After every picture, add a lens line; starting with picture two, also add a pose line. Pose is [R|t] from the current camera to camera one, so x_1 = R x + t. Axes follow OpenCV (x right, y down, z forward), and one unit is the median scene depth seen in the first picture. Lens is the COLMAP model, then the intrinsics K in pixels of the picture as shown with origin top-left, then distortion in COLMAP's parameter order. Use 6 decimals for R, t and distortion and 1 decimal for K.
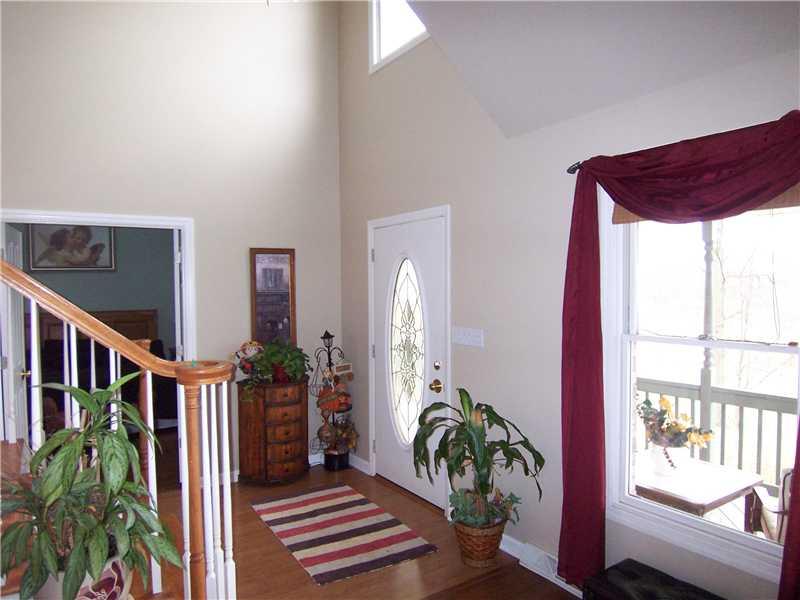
lens RADIAL K [[537.9, 0, 400.0], [0, 537.9, 300.0], [0, 0, 1]] dist [-0.021266, -0.002289]
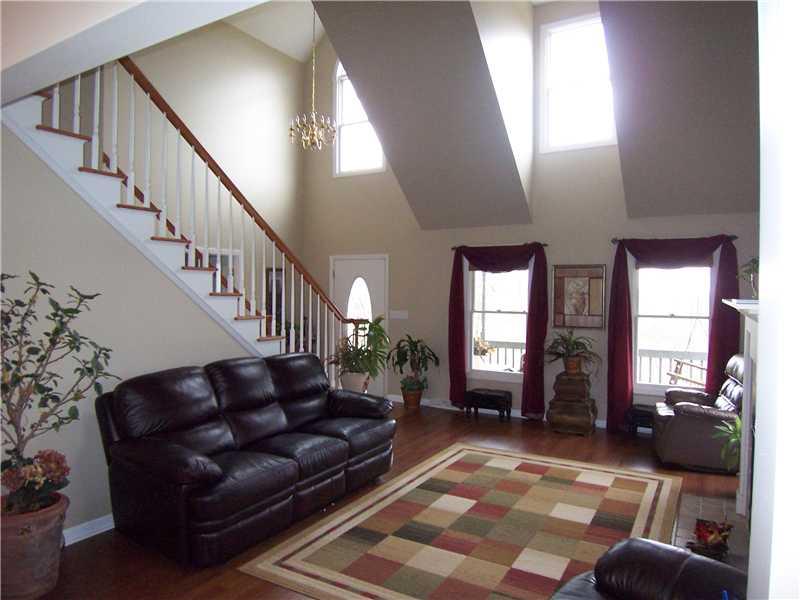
lens RADIAL K [[537.9, 0, 400.0], [0, 537.9, 300.0], [0, 0, 1]] dist [-0.021266, -0.002289]
pose [[0.899630, 0.006594, 0.436602, -0.982115], [-0.004278, 0.999971, -0.006286, 0.023744], [-0.436631, 0.003787, 0.899633, -1.163330]]
